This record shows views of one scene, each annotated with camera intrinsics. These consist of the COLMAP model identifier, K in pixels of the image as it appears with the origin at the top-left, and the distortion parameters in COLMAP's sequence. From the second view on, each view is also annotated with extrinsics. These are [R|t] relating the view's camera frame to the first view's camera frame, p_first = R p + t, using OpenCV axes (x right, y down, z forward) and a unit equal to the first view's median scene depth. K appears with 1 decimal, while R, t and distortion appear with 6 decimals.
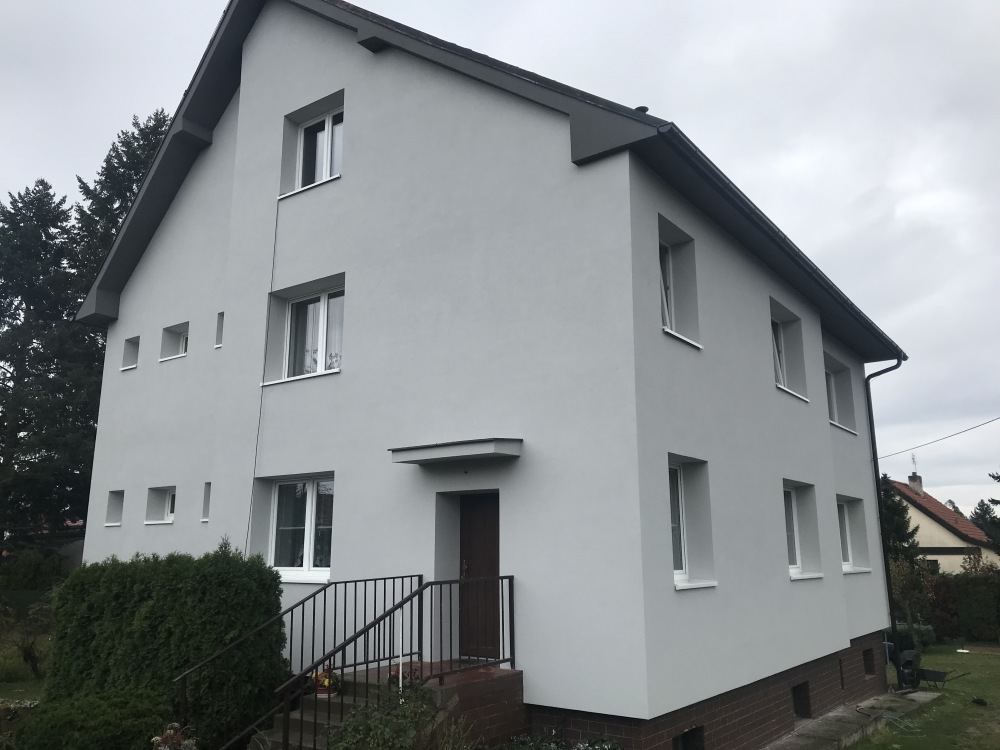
lens RADIAL K [[816.6, 0, 500.0], [0, 816.6, 375.0], [0, 0, 1]] dist [0.003692, -0.001060]
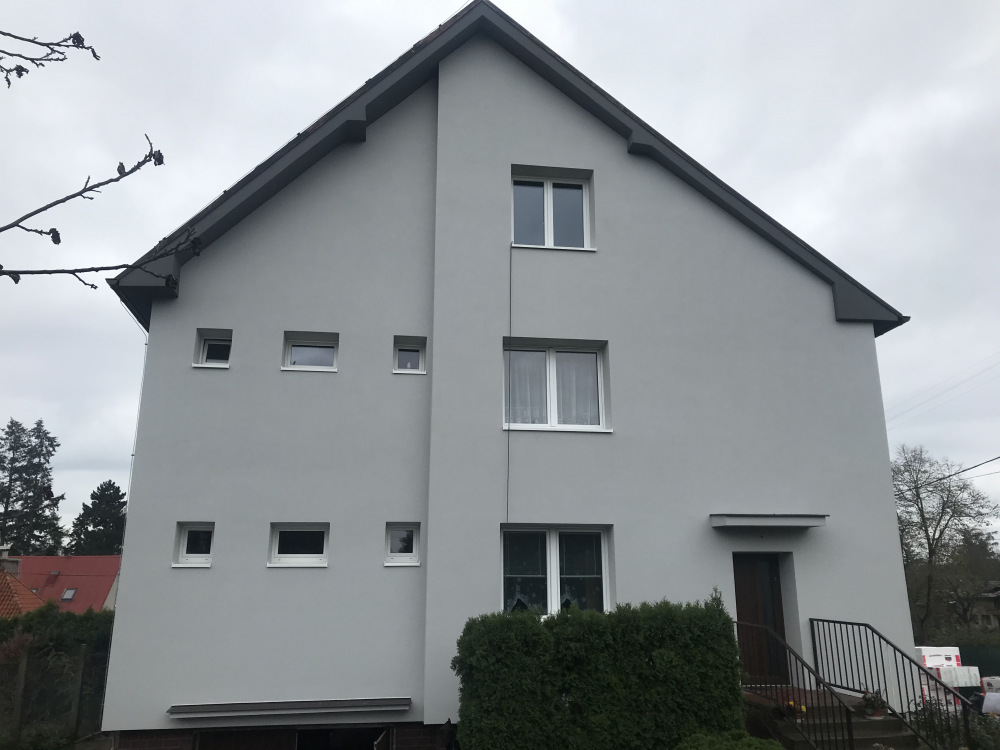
lens RADIAL K [[816.6, 0, 500.0], [0, 816.6, 375.0], [0, 0, 1]] dist [0.003692, -0.001060]
pose [[0.716276, 0.190759, 0.671238, -1.228836], [-0.143559, 0.981617, -0.125774, 0.092649], [-0.682891, -0.006273, 0.730494, 0.364733]]
